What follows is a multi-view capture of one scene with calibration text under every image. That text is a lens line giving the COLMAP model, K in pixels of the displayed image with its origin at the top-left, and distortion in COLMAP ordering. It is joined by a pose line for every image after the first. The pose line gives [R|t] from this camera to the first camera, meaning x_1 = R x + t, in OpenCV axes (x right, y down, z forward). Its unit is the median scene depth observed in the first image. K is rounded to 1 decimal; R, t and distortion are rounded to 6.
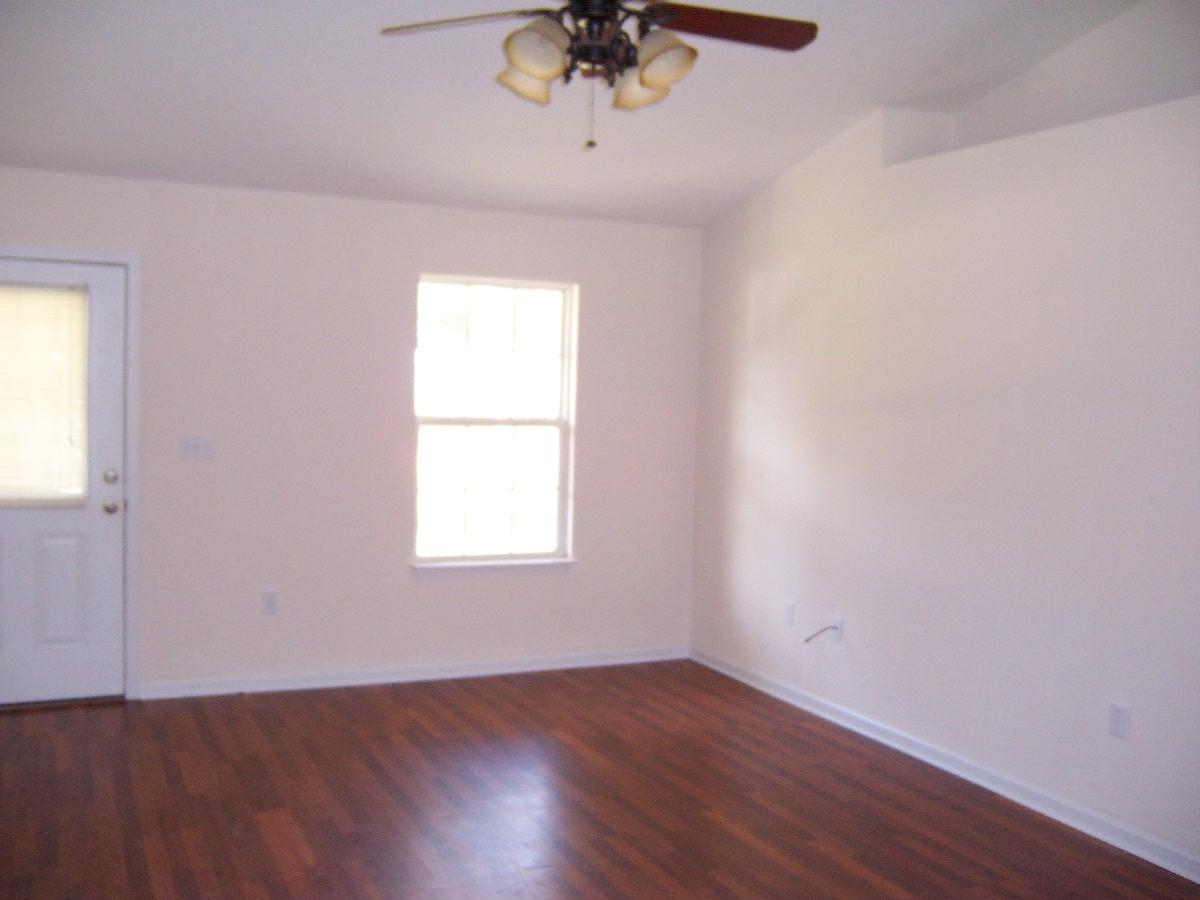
lens RADIAL K [[1372.8, 0, 600.0], [0, 1372.8, 450.0], [0, 0, 1]] dist [-0.016231, -0.013112]
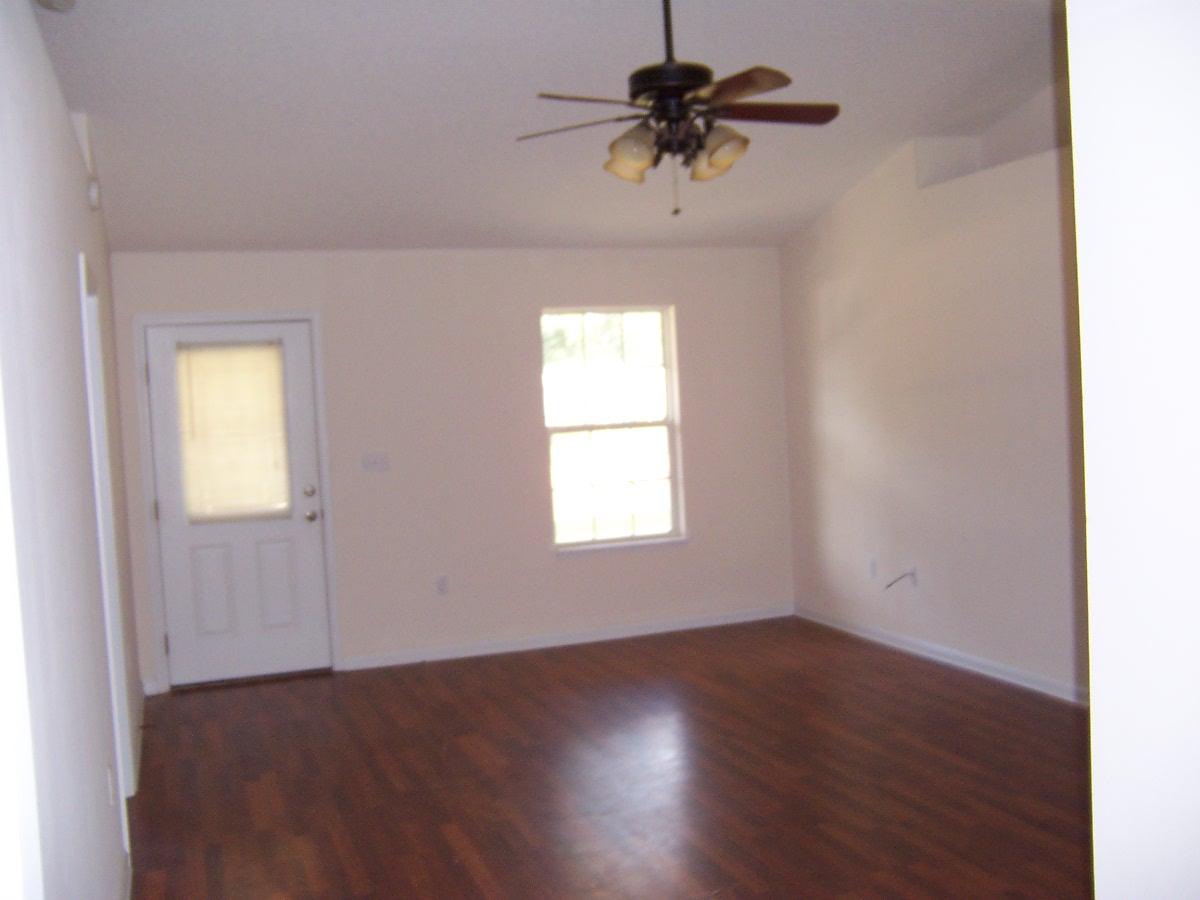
lens RADIAL K [[1372.8, 0, 600.0], [0, 1372.8, 450.0], [0, 0, 1]] dist [-0.016231, -0.013112]
pose [[0.994248, -0.074883, -0.076567, 0.002575], [0.074402, 0.997187, -0.009117, 0.012859], [0.077034, 0.003368, 0.997023, -0.222999]]
